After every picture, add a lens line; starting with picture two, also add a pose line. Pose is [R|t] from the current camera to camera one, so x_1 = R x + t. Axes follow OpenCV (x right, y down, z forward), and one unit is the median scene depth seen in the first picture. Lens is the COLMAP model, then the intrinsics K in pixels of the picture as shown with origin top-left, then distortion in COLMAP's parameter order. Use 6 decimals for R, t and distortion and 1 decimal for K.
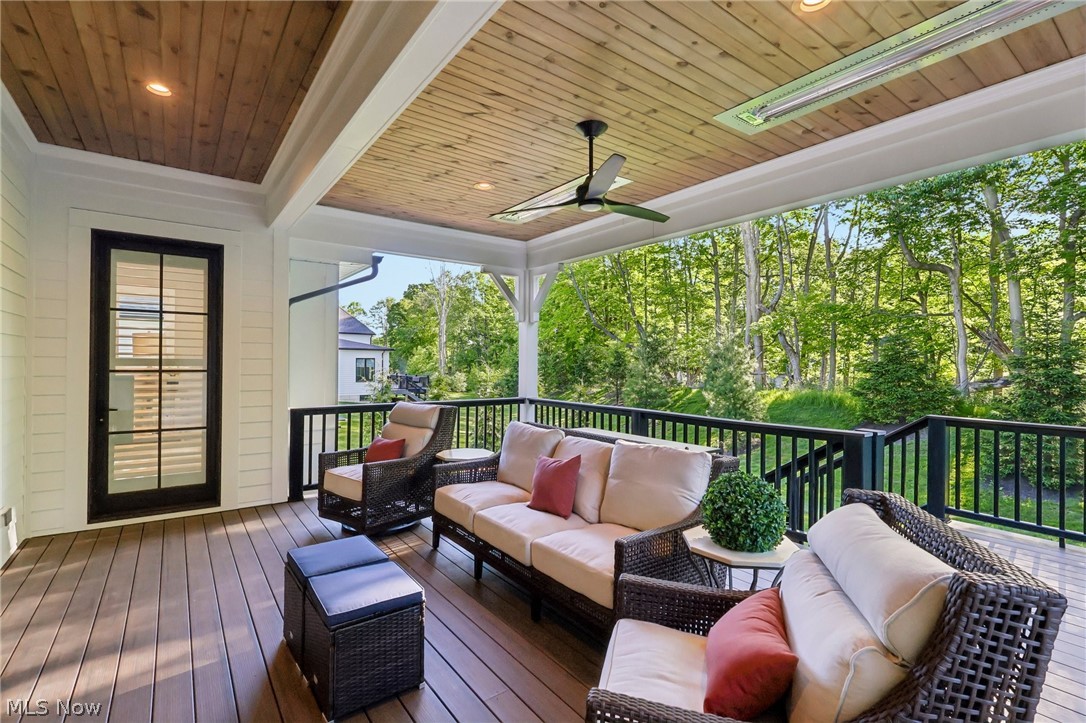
lens RADIAL K [[518.6, 0, 543.9], [0, 518.6, 363.0], [0, 0, 1]] dist [0.000832, 0.001227]
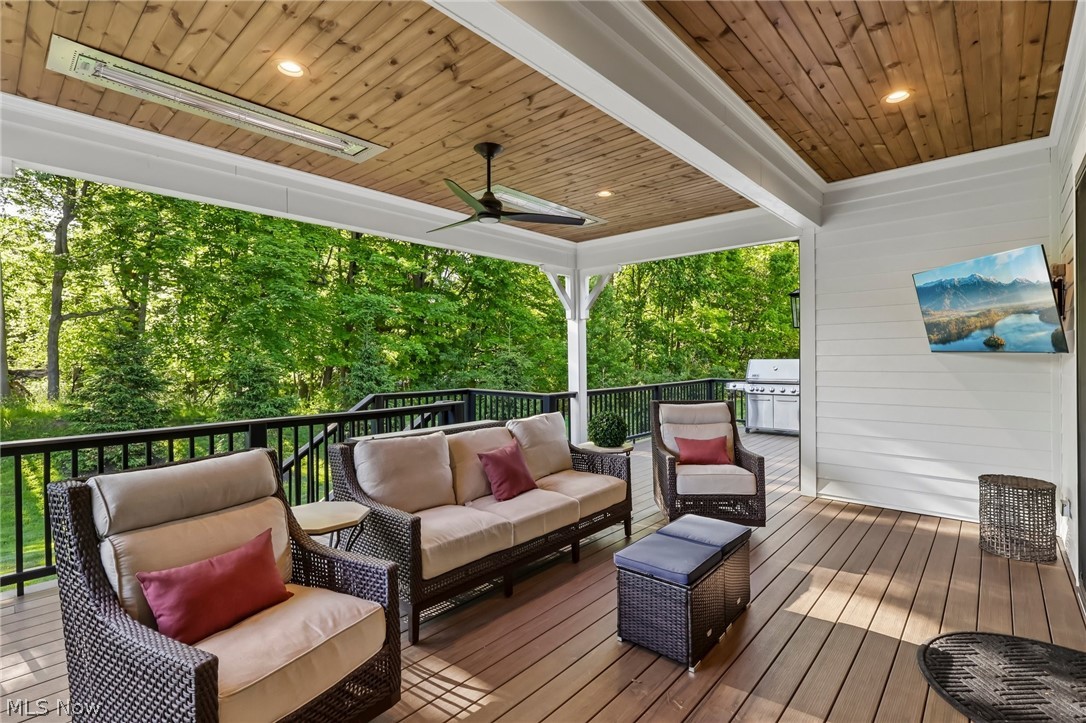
lens RADIAL K [[518.6, 0, 541.4], [0, 518.6, 360.0], [0, 0, 1]] dist [0.000832, 0.001227]
pose [[-0.205791, -0.010479, 0.978540, -1.054882], [-0.000019, 0.999943, 0.010705, -0.017160], [-0.978596, 0.002184, -0.205779, 1.159362]]
